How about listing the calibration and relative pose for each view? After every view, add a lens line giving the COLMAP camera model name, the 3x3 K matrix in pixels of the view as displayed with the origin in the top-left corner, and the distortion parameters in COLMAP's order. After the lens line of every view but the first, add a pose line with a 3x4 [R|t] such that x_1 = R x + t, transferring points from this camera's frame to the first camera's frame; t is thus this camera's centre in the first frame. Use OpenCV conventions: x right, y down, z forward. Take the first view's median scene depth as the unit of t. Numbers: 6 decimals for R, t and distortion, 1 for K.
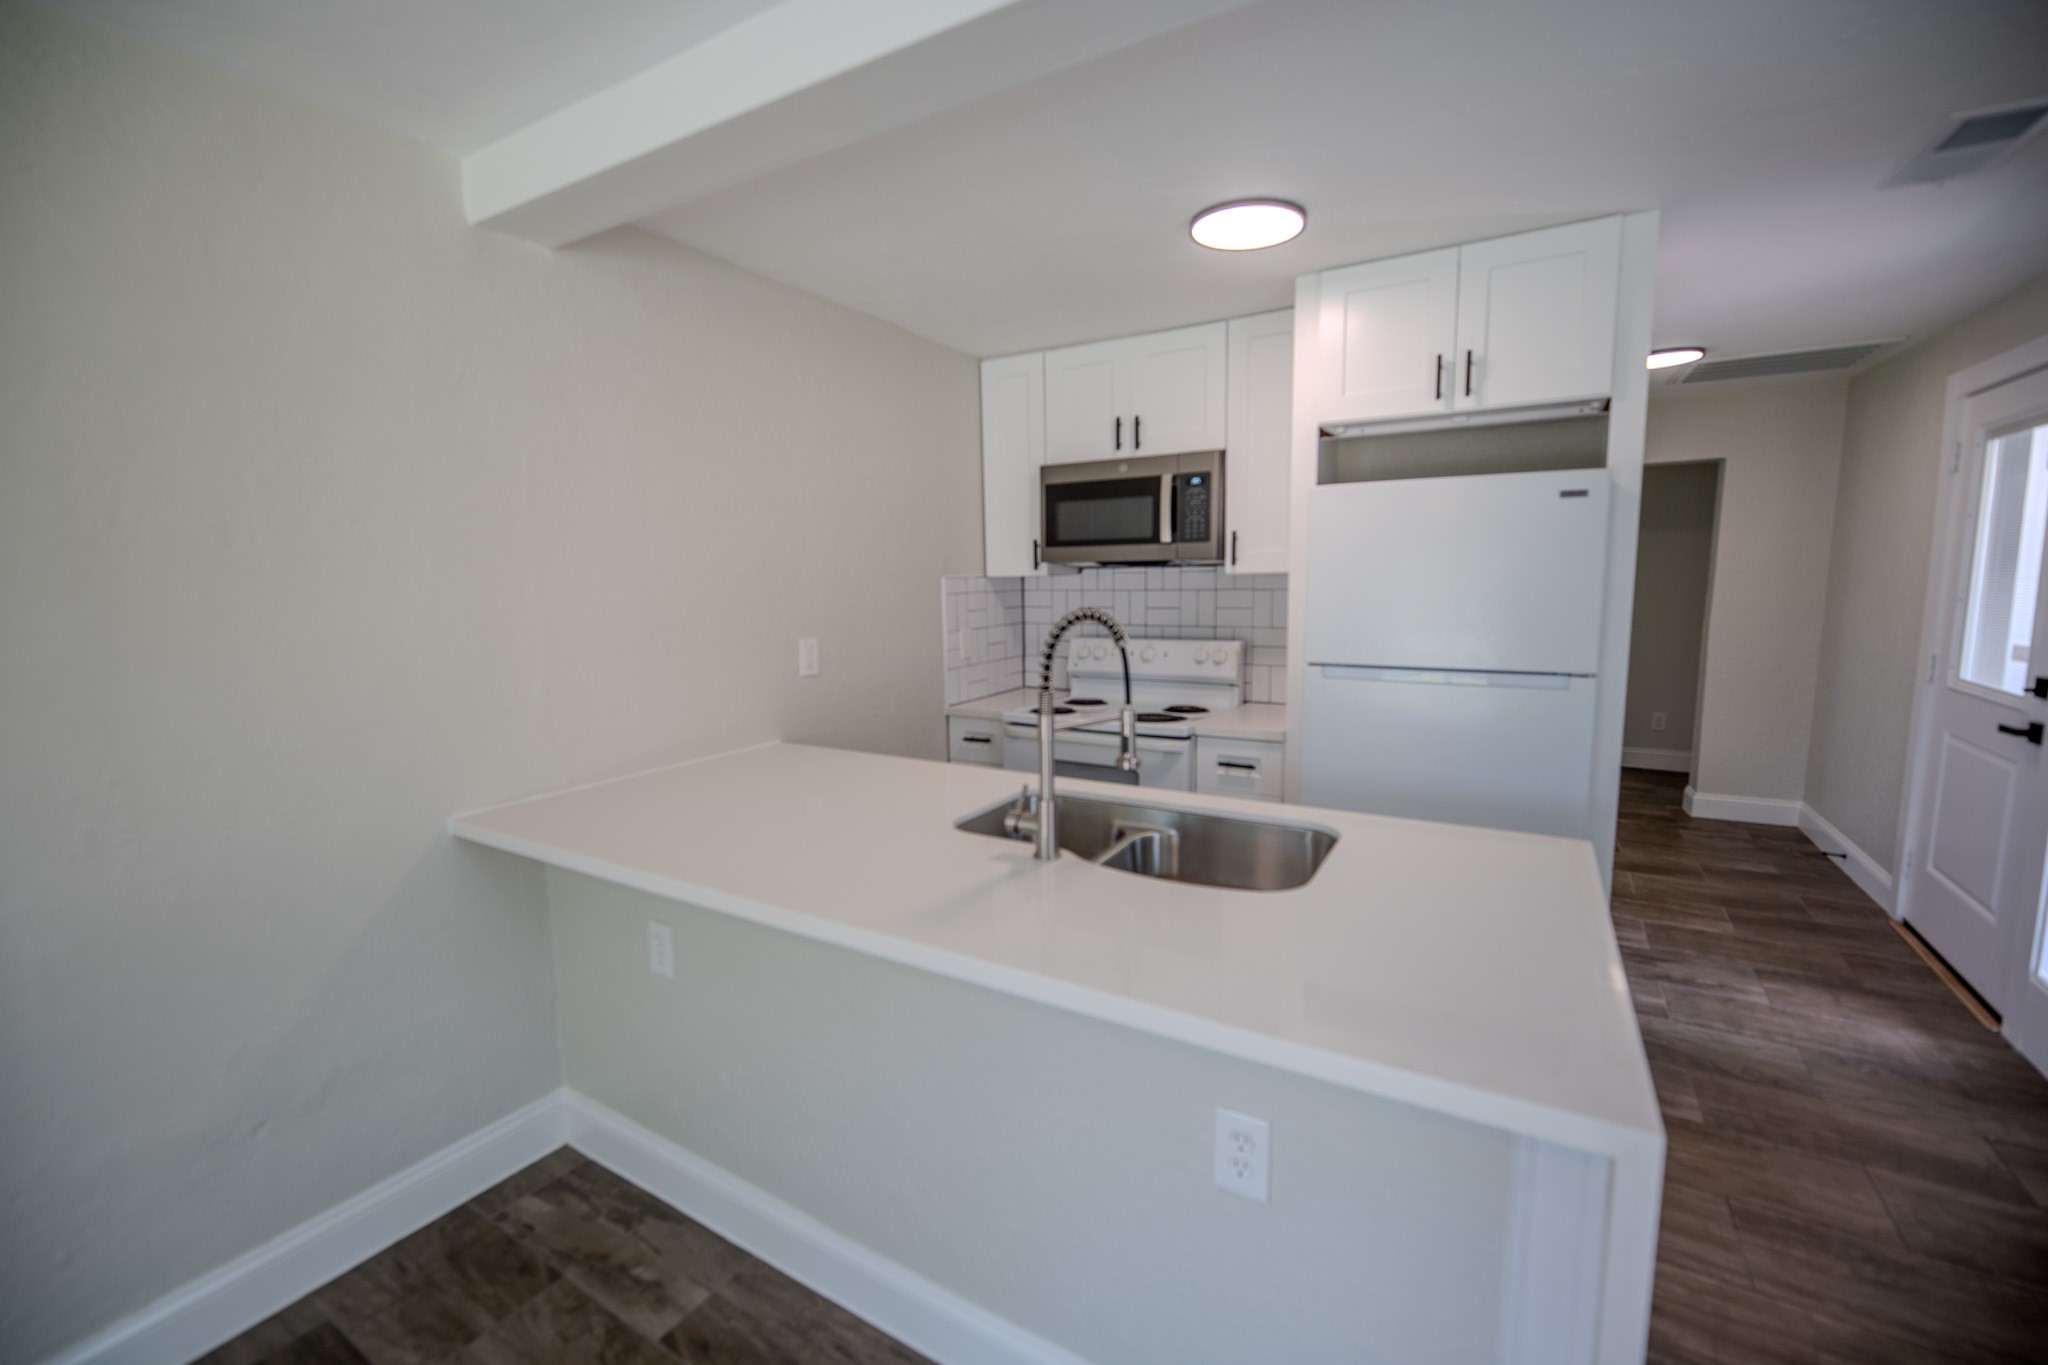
lens RADIAL K [[836.6, 0, 1014.3], [0, 836.6, 673.9], [0, 0, 1]] dist [0.001476, -0.003176]
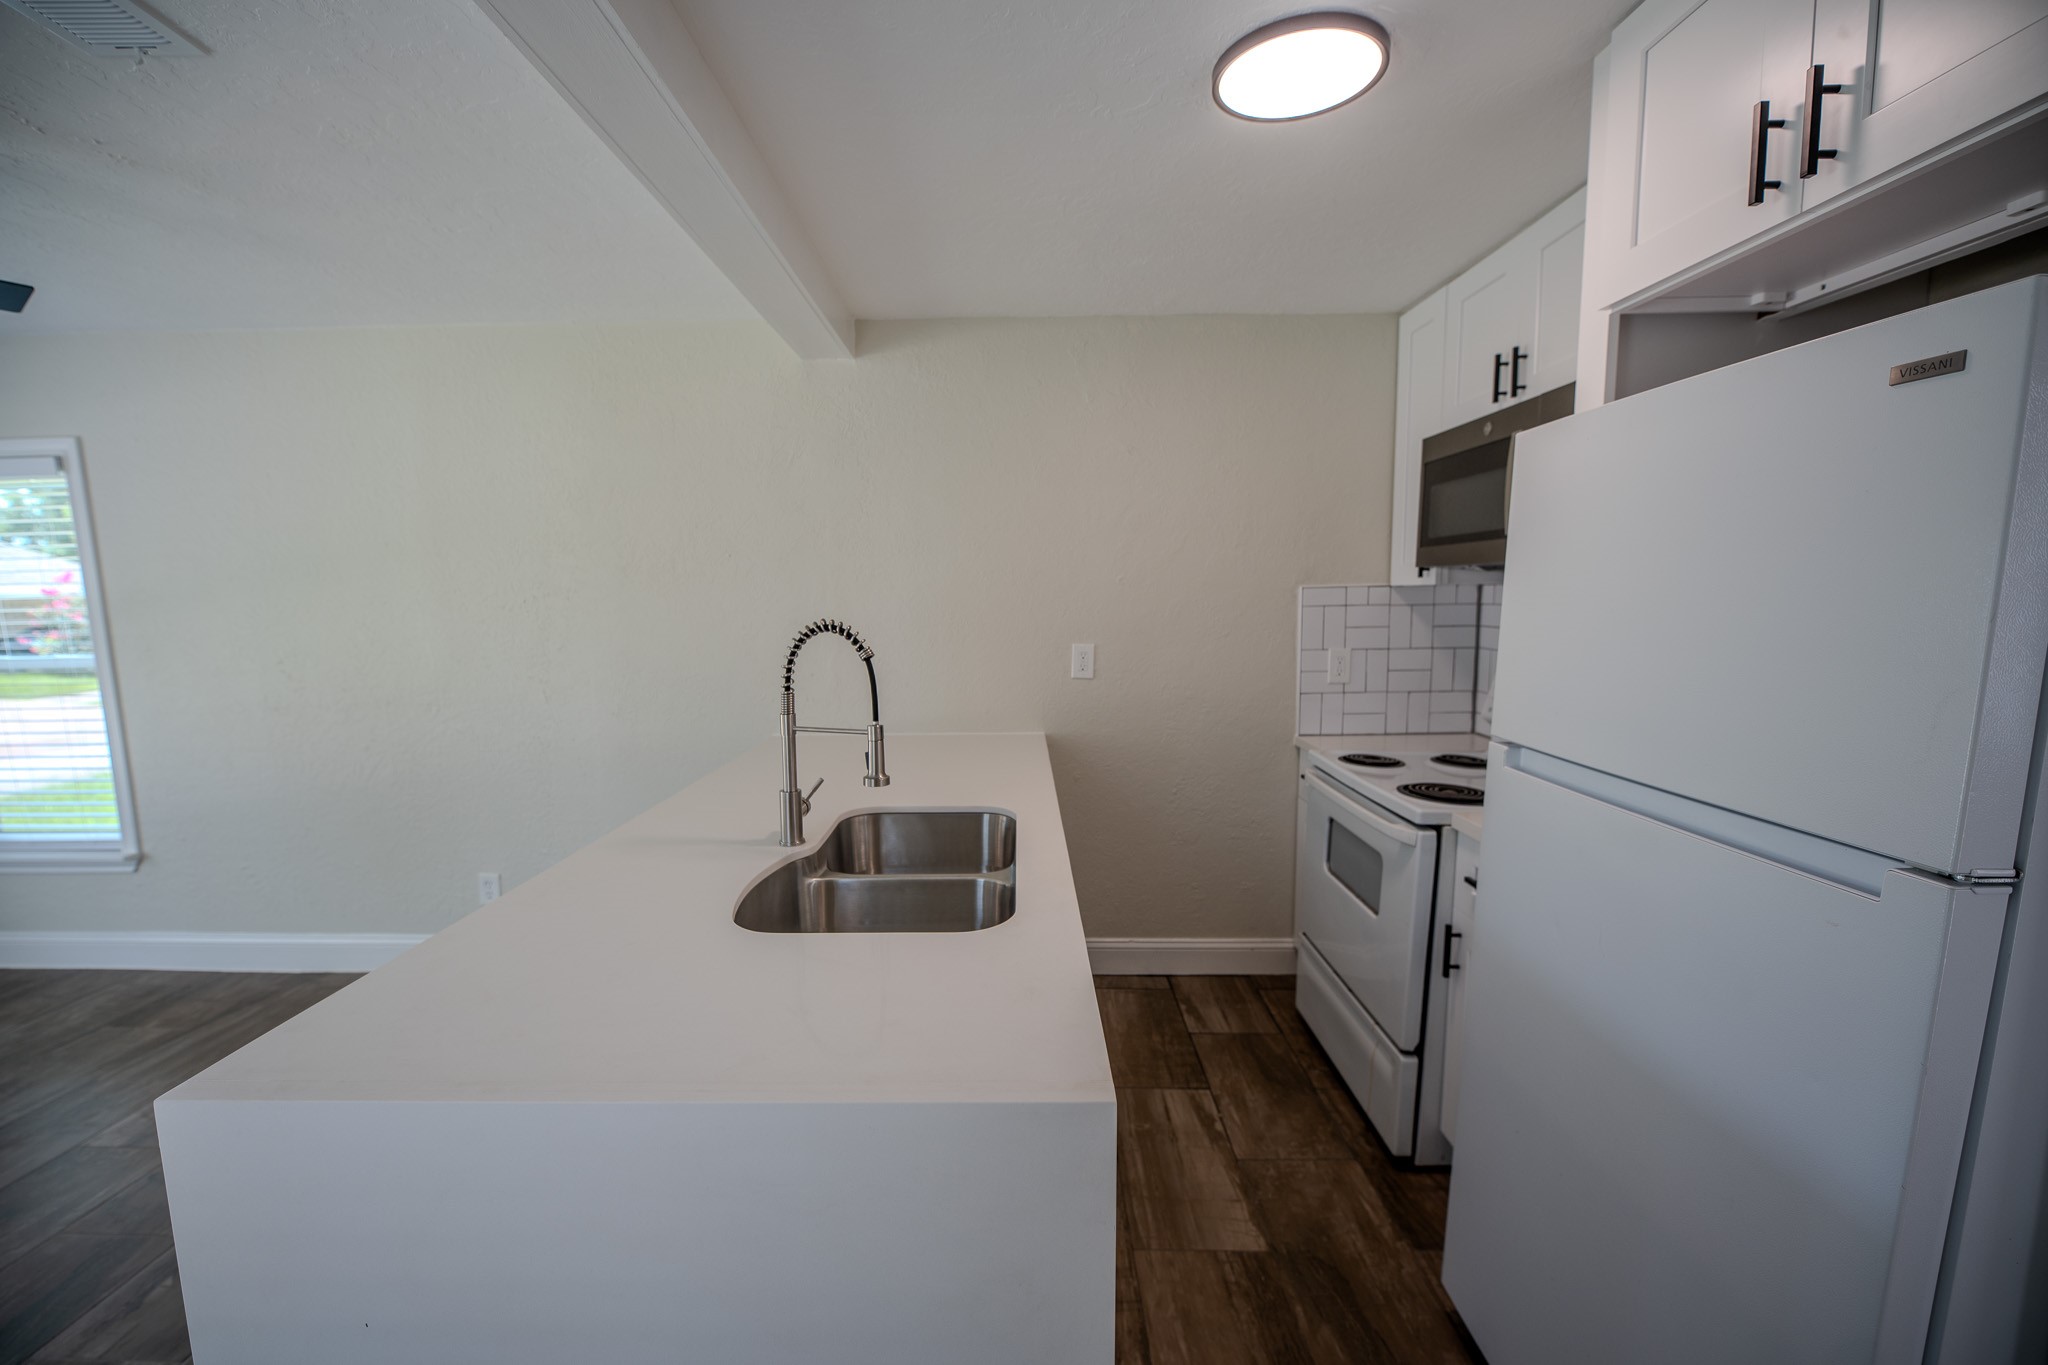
lens RADIAL K [[836.6, 0, 1014.3], [0, 836.6, 673.9], [0, 0, 1]] dist [0.001476, -0.003176]
pose [[0.507554, 0.093416, -0.856541, 0.540690], [-0.098702, 0.993865, 0.049905, -0.041743], [0.855948, 0.059213, 0.513660, 0.327181]]
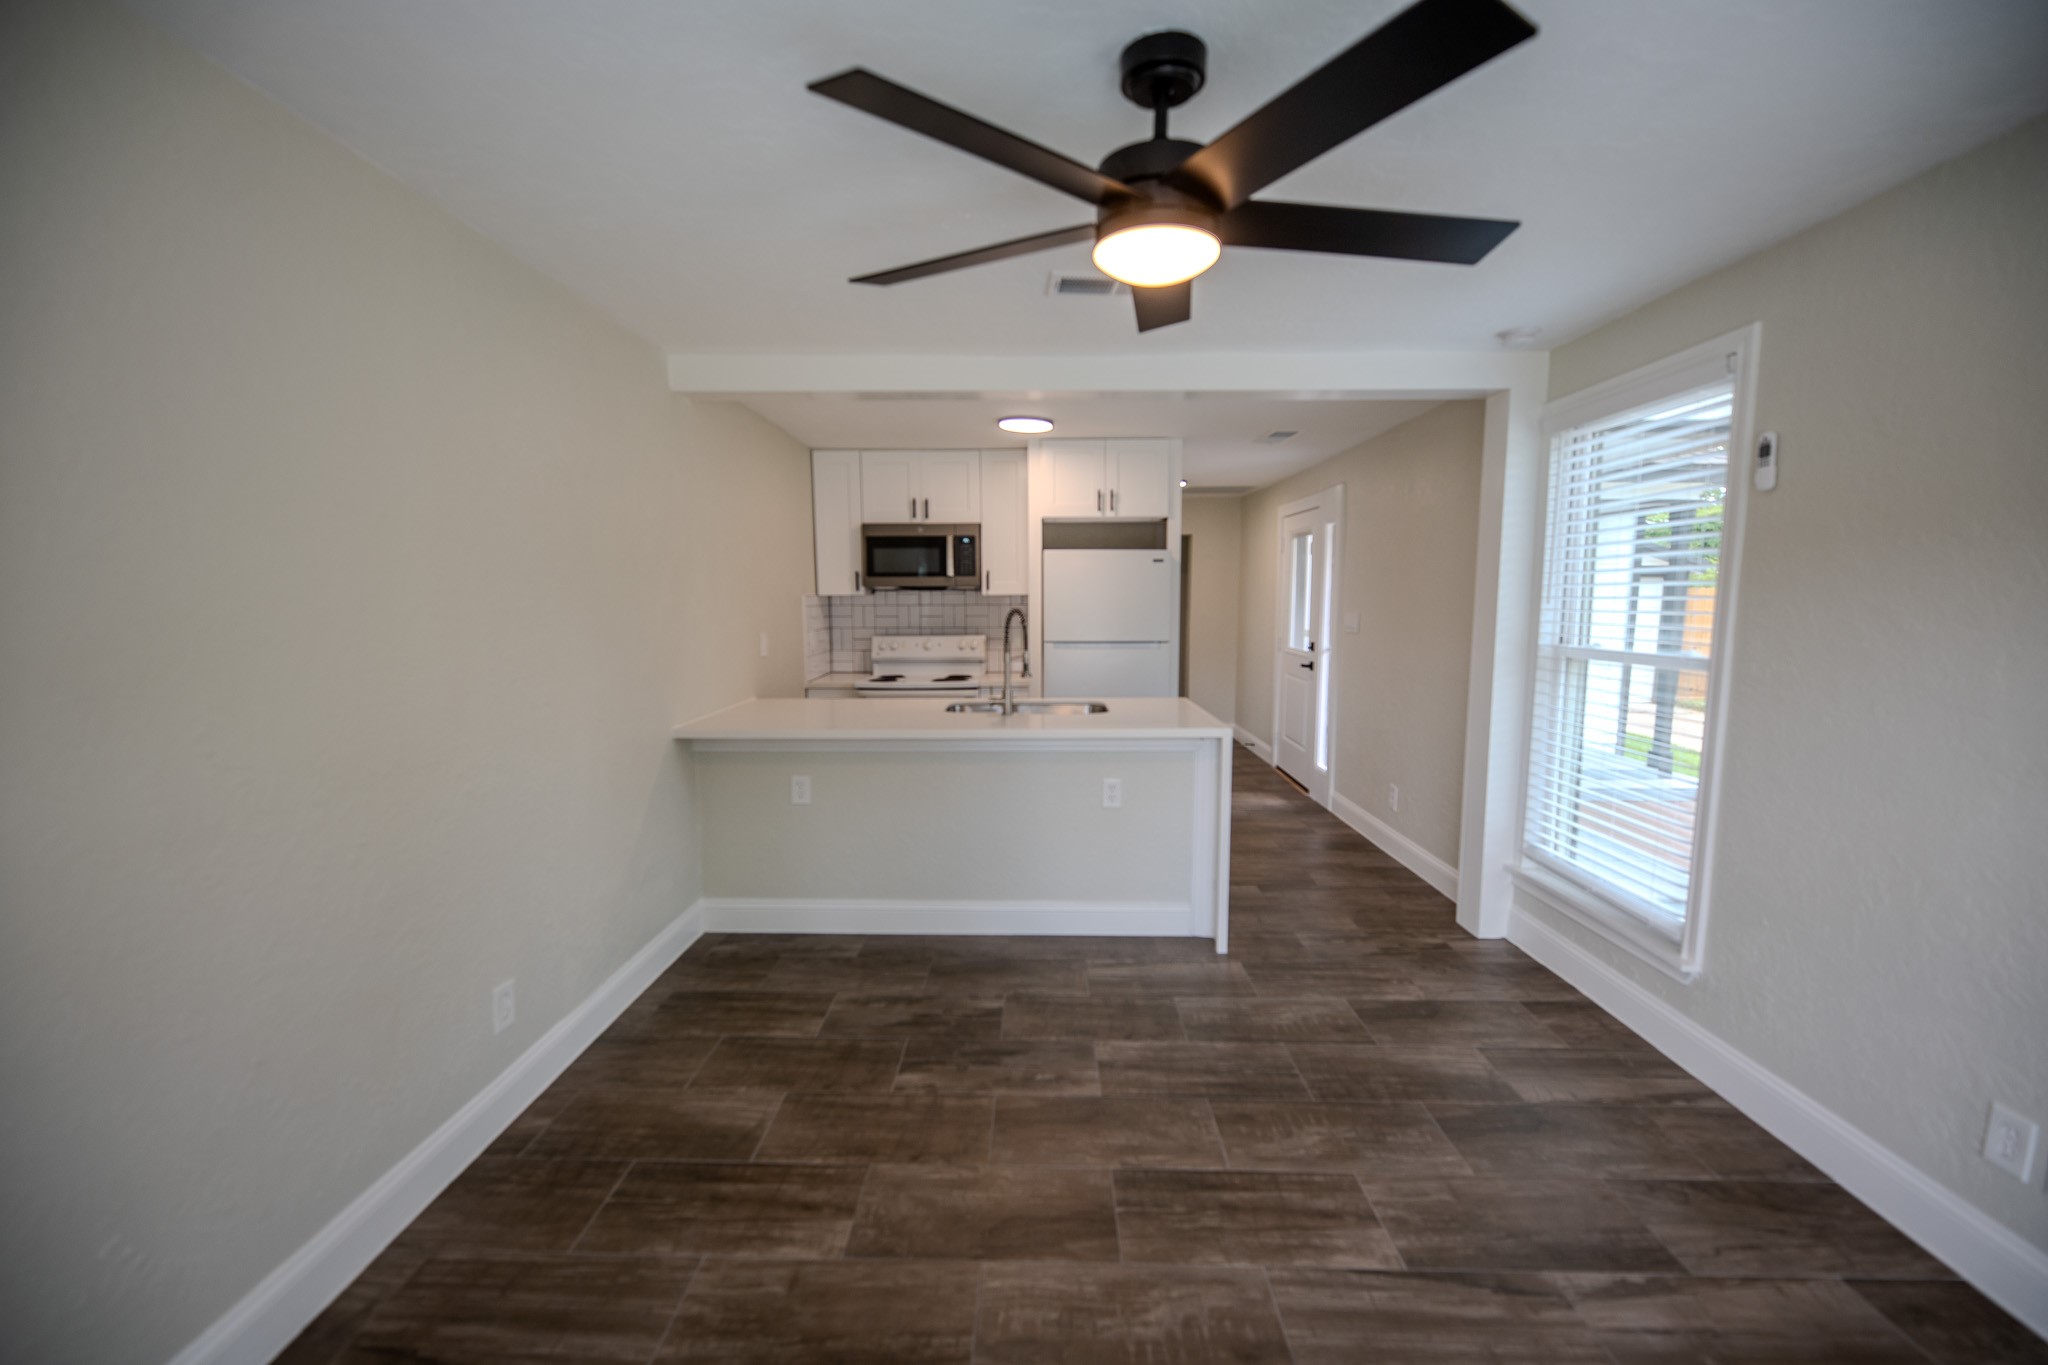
lens RADIAL K [[836.6, 0, 1014.3], [0, 836.6, 673.9], [0, 0, 1]] dist [0.001476, -0.003176]
pose [[0.868012, -0.035314, 0.495286, -0.530210], [0.049471, 0.998655, -0.015494, 0.069582], [-0.494073, 0.037951, 0.868592, -0.501582]]
